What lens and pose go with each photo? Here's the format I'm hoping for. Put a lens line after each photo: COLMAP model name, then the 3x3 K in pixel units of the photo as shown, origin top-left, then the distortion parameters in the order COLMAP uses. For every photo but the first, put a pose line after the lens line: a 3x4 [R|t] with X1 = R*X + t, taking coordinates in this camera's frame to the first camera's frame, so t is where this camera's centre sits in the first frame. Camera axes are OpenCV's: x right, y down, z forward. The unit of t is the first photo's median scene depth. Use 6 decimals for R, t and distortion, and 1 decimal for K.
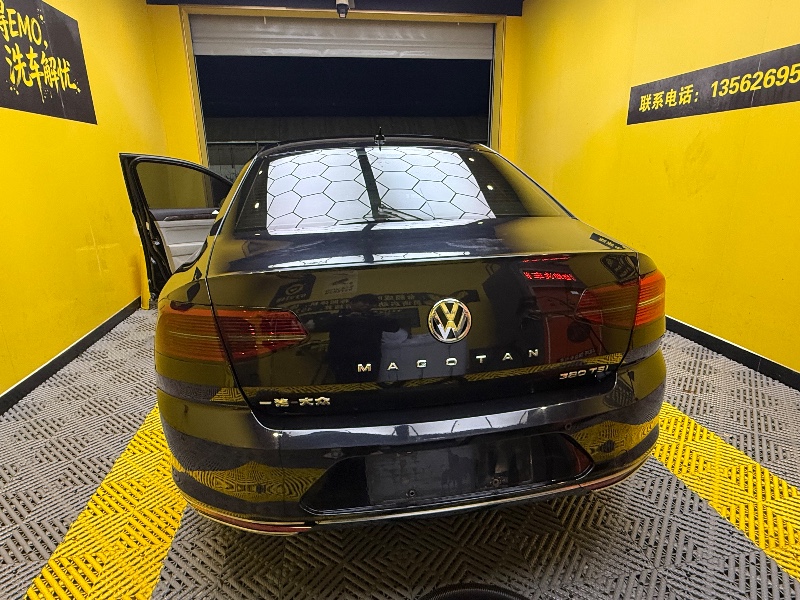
lens RADIAL K [[459.0, 0, 400.0], [0, 459.0, 300.0], [0, 0, 1]] dist [0.007510, -0.001368]
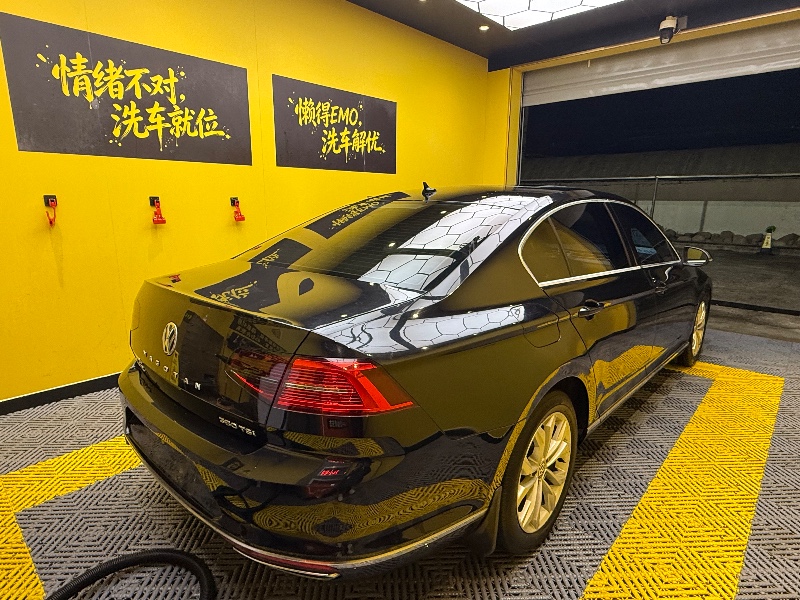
lens RADIAL K [[459.0, 0, 400.0], [0, 459.0, 300.0], [0, 0, 1]] dist [0.007510, -0.001368]
pose [[0.623630, 0.189932, -0.758295, 0.541199], [-0.238736, 0.969965, 0.046611, -0.102274], [0.744372, 0.151965, 0.650243, 0.217951]]
